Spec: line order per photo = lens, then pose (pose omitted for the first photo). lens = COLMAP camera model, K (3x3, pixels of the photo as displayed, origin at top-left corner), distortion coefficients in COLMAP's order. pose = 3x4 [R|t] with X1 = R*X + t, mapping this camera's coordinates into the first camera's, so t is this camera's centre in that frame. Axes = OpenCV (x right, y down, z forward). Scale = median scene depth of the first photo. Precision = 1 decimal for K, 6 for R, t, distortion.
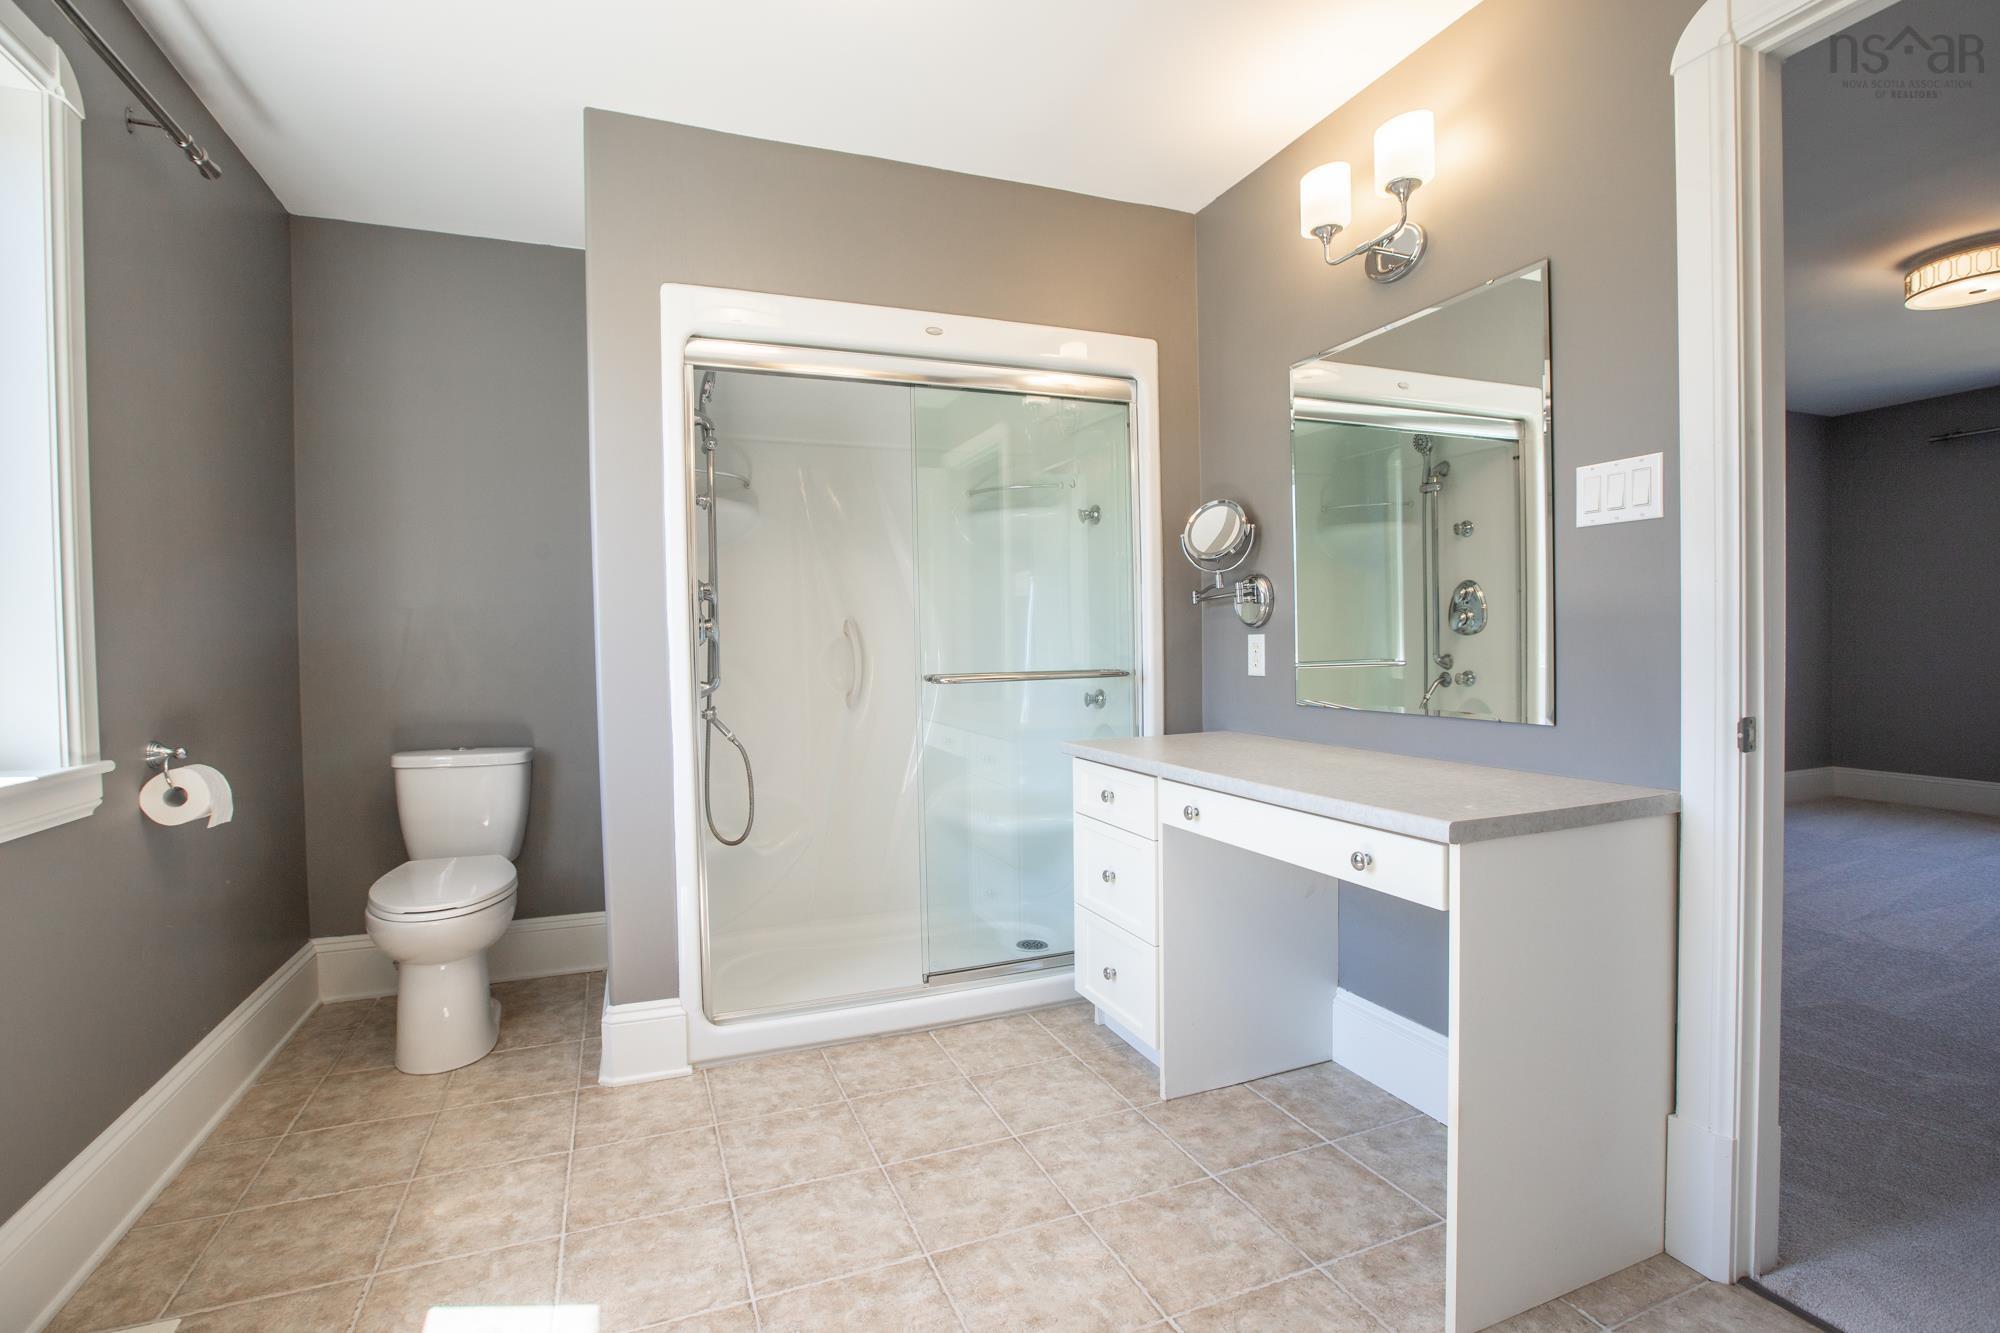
lens RADIAL K [[917.8, 0, 1000.0], [0, 917.8, 666.5], [0, 0, 1]] dist [-0.053904, 0.014676]
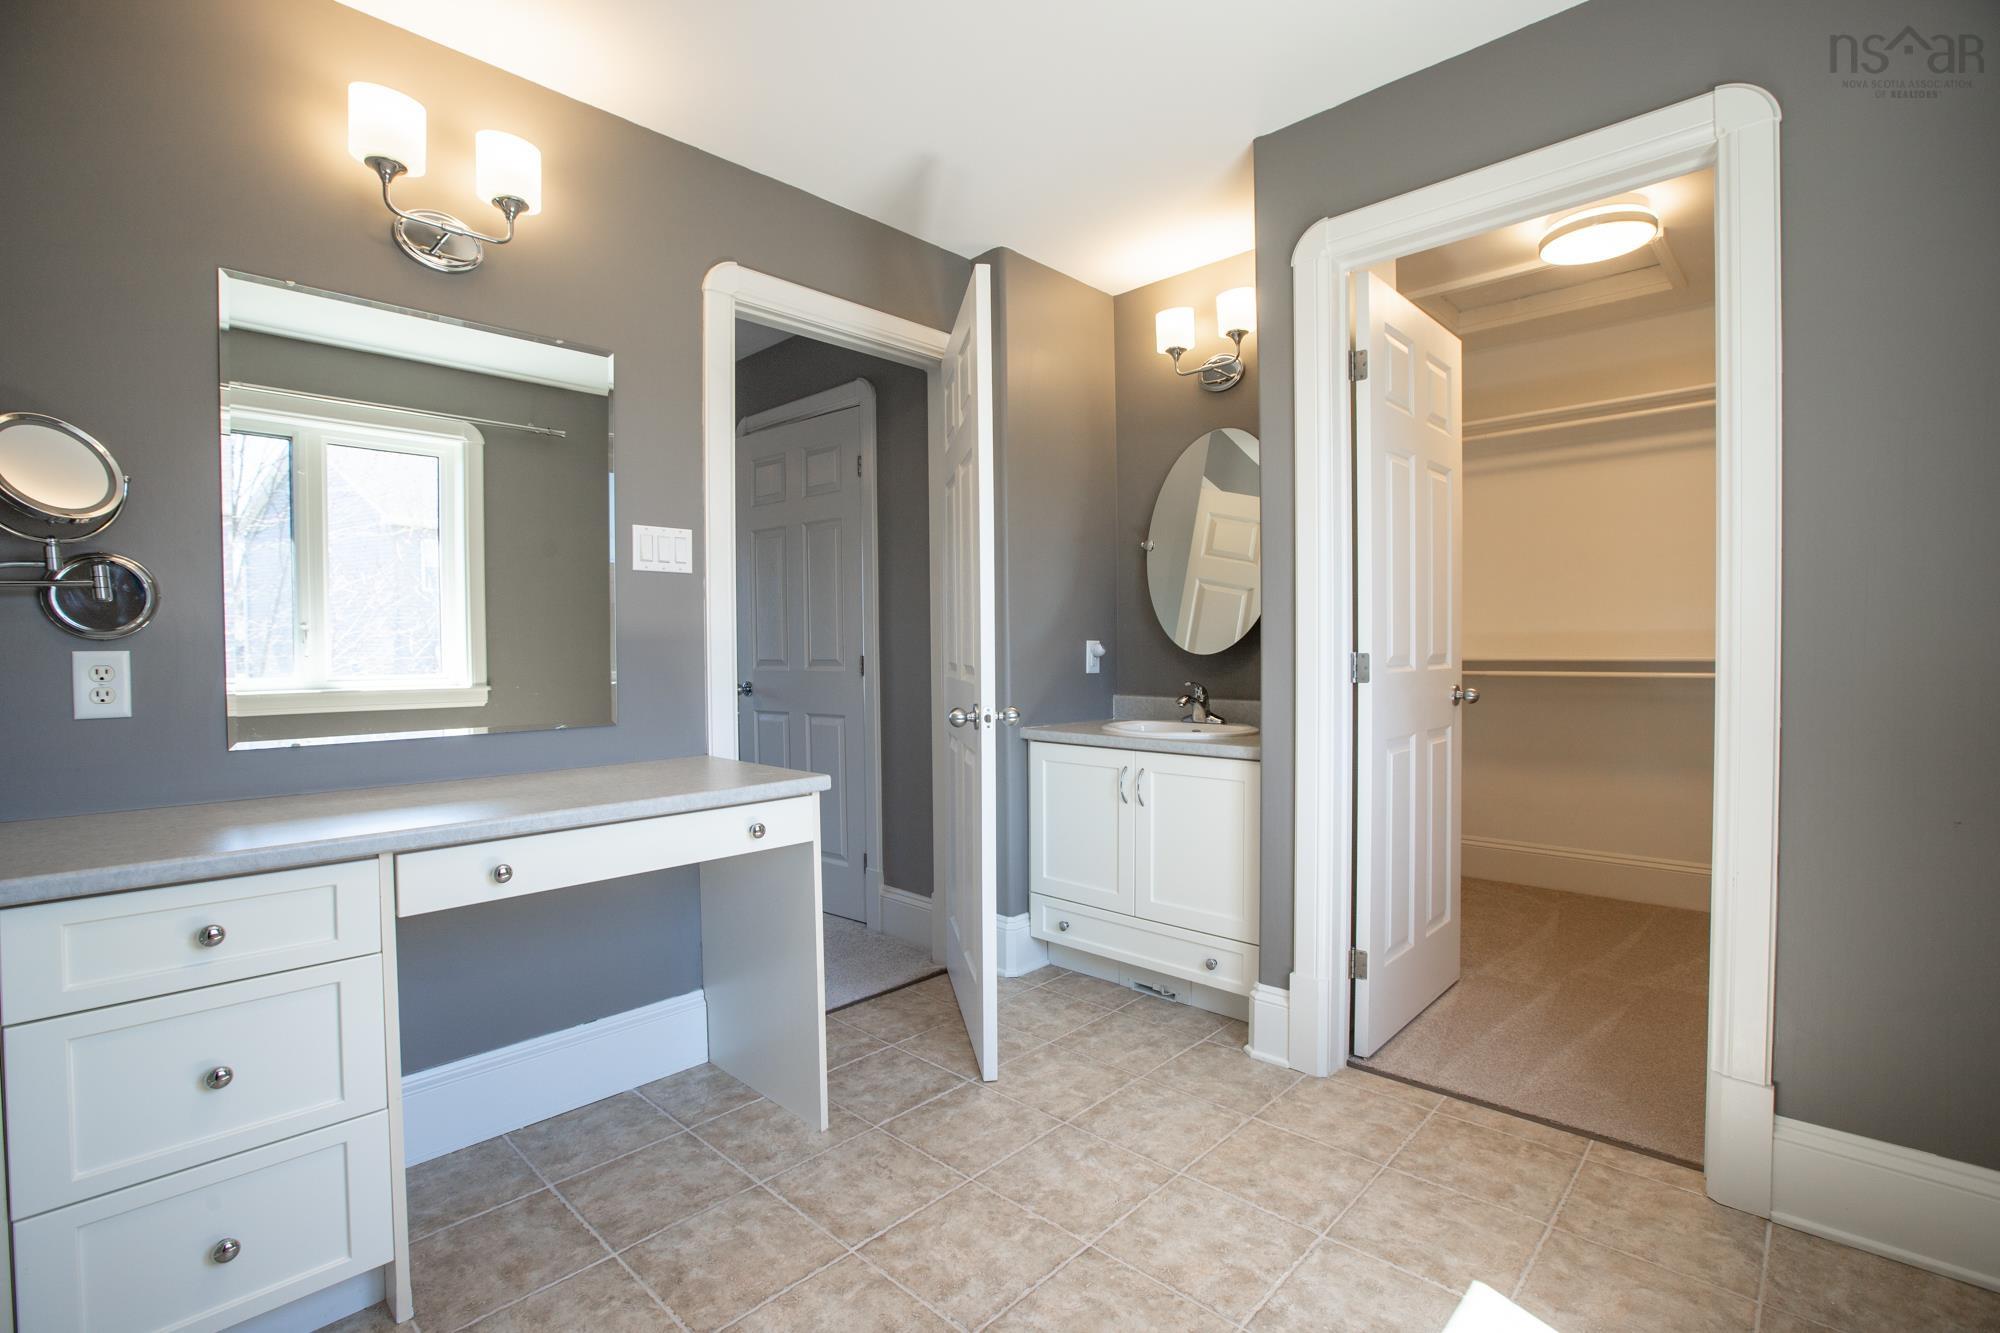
lens RADIAL K [[917.8, 0, 1000.0], [0, 917.8, 666.5], [0, 0, 1]] dist [-0.053904, 0.014676]
pose [[-0.416186, 0.002109, 0.909277, -0.800525], [0.038034, 0.999163, 0.015091, -0.014661], [-0.908484, 0.040864, -0.415918, 1.101518]]
